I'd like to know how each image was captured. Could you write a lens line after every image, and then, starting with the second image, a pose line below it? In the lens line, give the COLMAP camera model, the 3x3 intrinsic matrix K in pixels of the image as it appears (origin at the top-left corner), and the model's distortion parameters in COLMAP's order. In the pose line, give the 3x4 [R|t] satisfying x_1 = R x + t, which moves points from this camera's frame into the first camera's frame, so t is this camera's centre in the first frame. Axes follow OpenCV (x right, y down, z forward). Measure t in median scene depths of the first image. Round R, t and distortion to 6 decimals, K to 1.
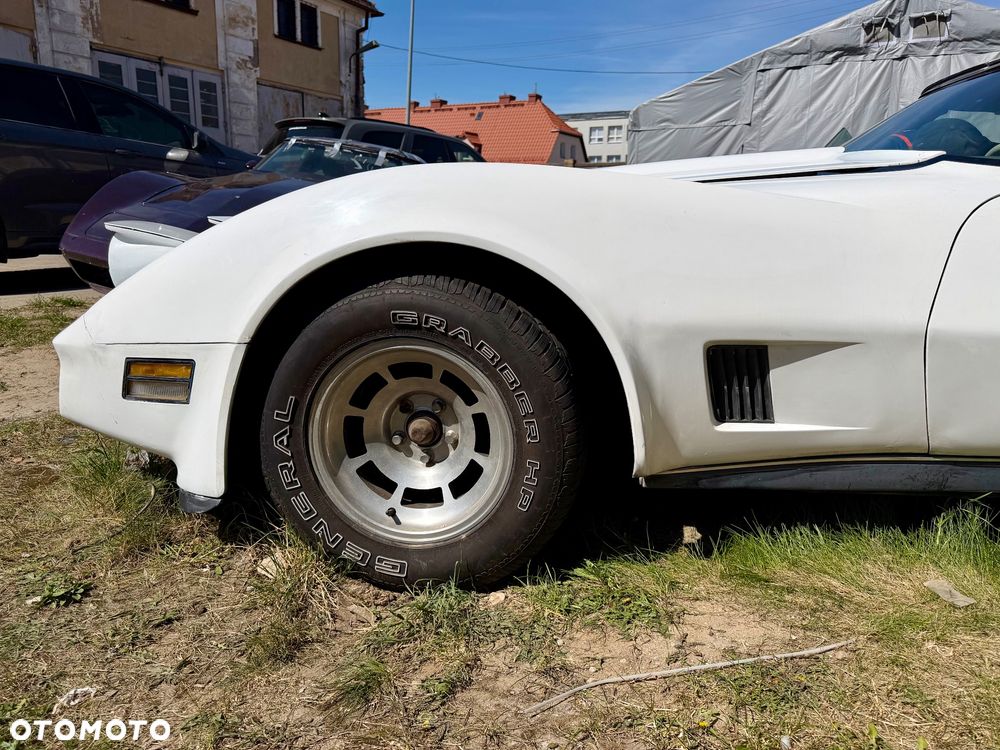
lens RADIAL K [[699.8, 0, 503.8], [0, 699.8, 376.2], [0, 0, 1]] dist [0.002895, -0.002358]
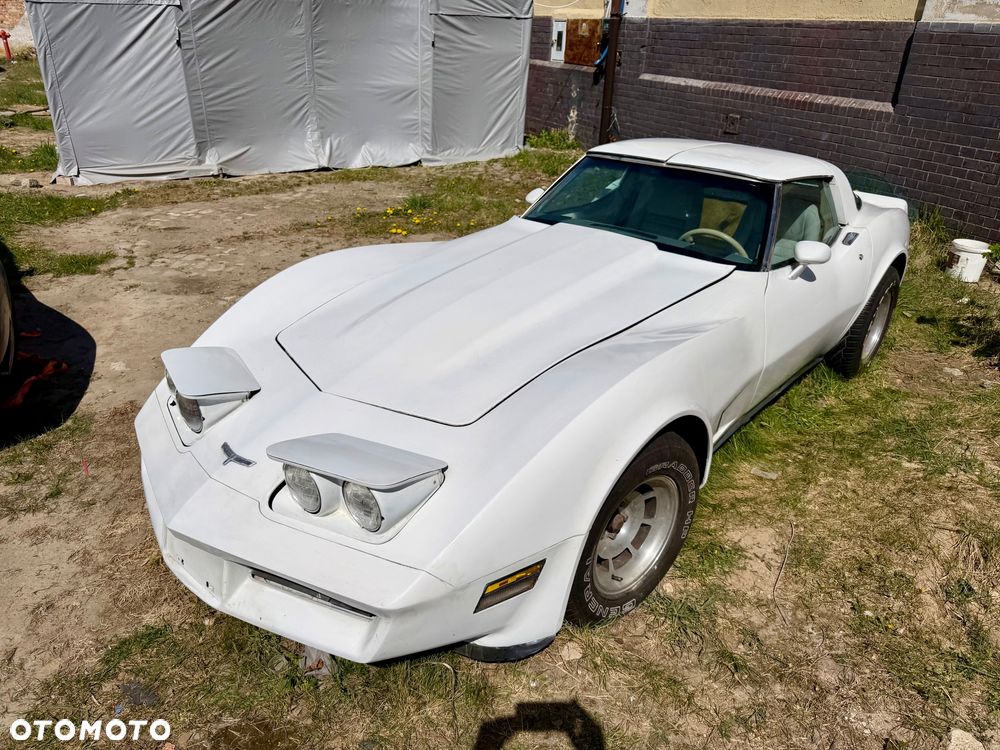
lens RADIAL K [[729.0, 0, 497.1], [0, 729.0, 375.8], [0, 0, 1]] dist [0.004894, -0.004309]
pose [[0.611891, -0.334785, 0.716596, -0.262906], [0.152436, 0.938933, 0.308495, -0.151128], [-0.776114, -0.079530, 0.625557, 0.043896]]
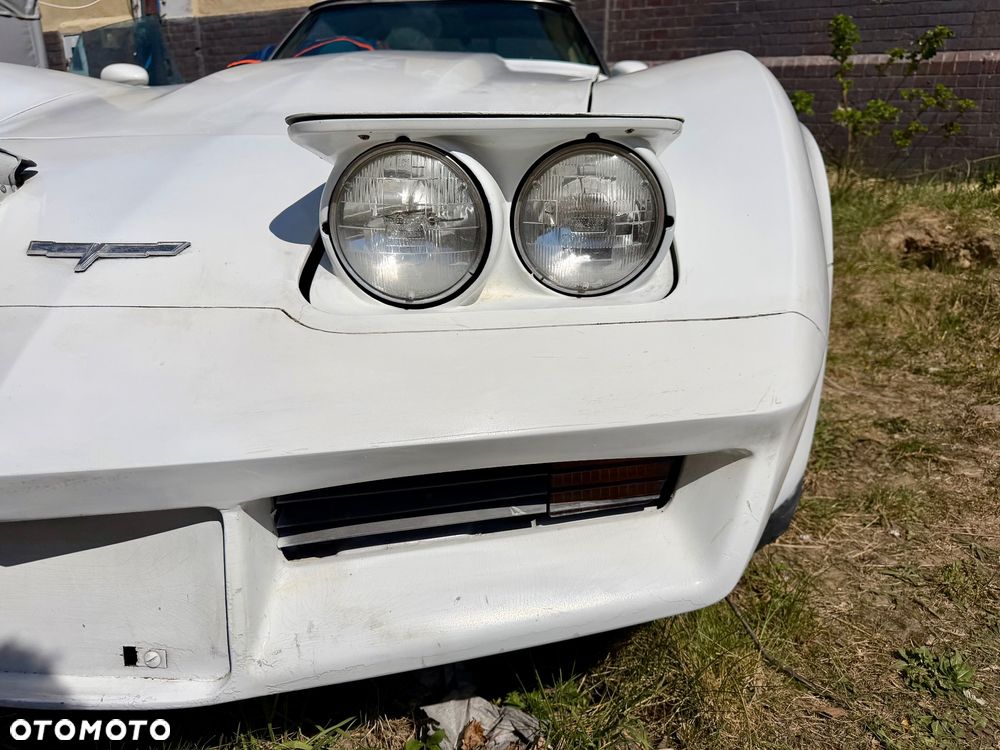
lens RADIAL K [[725.5, 0, 510.1], [0, 725.5, 377.6], [0, 0, 1]] dist [-0.007694, -0.005275]
pose [[-0.005143, -0.337702, 0.941239, -0.225869], [0.231716, 0.915231, 0.329637, -0.053558], [-0.972770, 0.219796, 0.073544, 0.243276]]
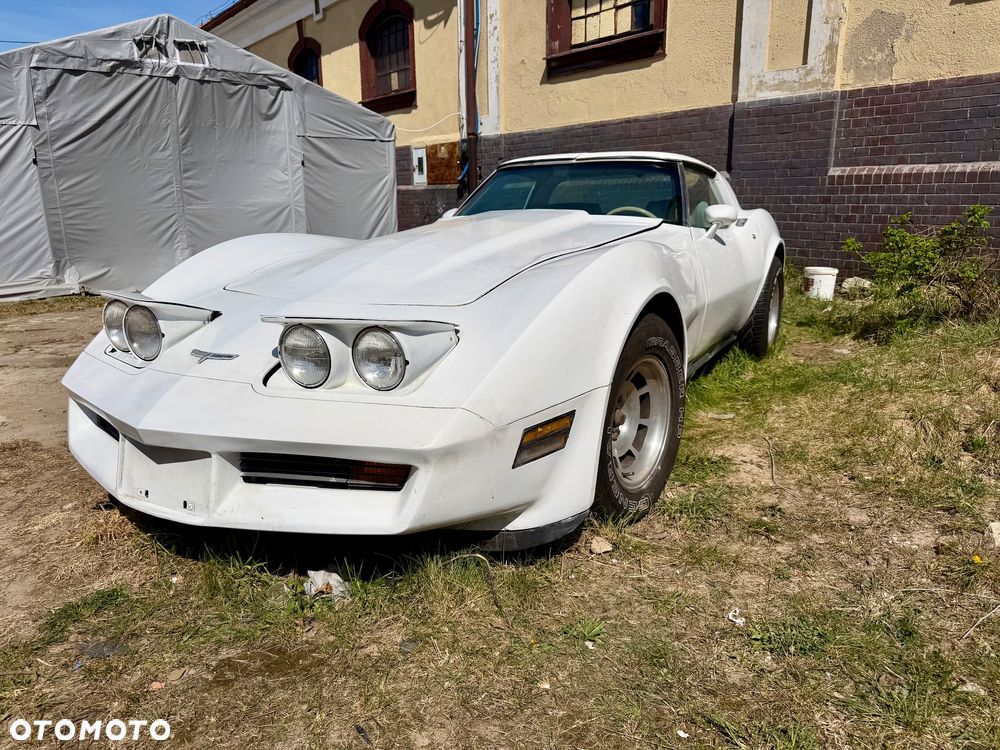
lens RADIAL K [[722.7, 0, 510.4], [0, 722.7, 369.2], [0, 0, 1]] dist [0.030465, -0.034846]
pose [[0.418453, -0.221242, 0.880880, -0.309342], [0.222821, 0.965244, 0.136582, -0.056587], [-0.880482, 0.139126, 0.453206, 0.095607]]
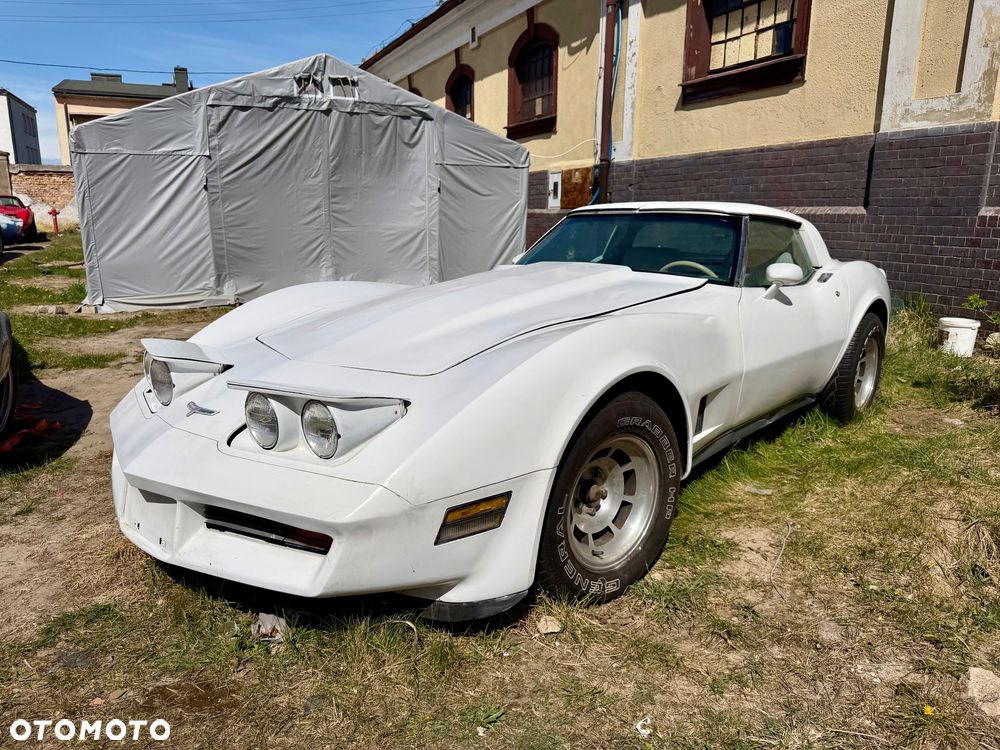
lens RADIAL K [[724.6, 0, 497.2], [0, 724.6, 373.4], [0, 0, 1]] dist [0.023416, -0.027972]
pose [[0.623010, -0.174972, 0.762393, -0.272592], [0.177854, 0.980819, 0.079763, -0.065539], [-0.761726, 0.085902, 0.642179, 0.028855]]
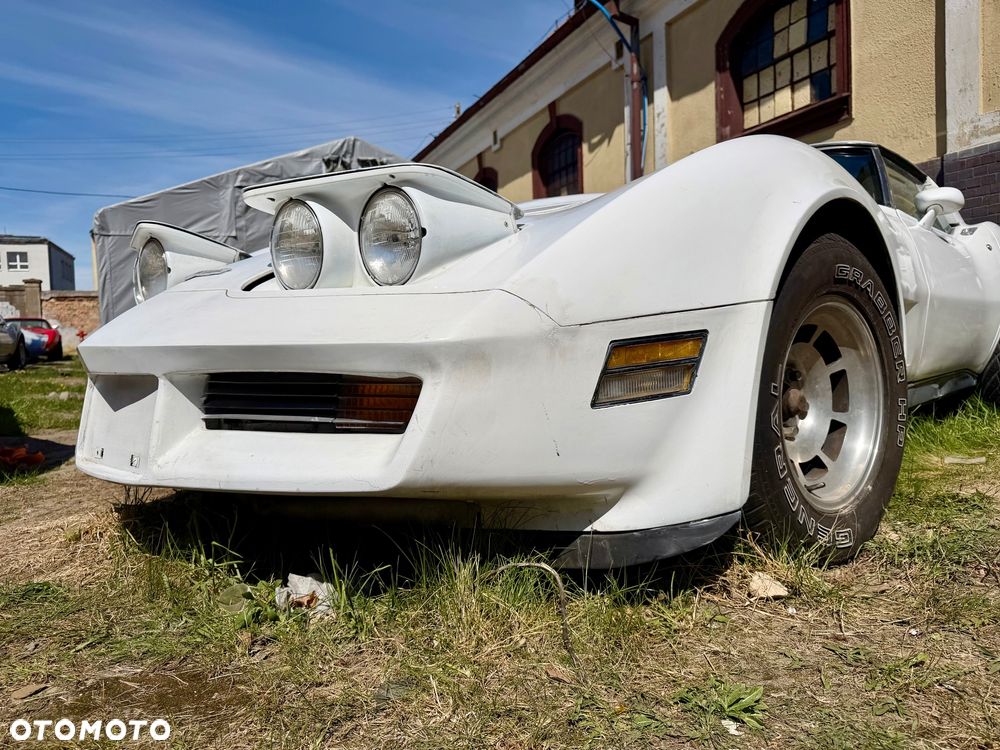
lens RADIAL K [[728.5, 0, 500.1], [0, 728.5, 362.2], [0, 0, 1]] dist [0.000142, -0.003781]
pose [[0.637573, -0.056408, 0.768322, -0.229549], [0.219907, 0.969147, -0.111332, 0.009671], [-0.738337, 0.239942, 0.630306, 0.127959]]
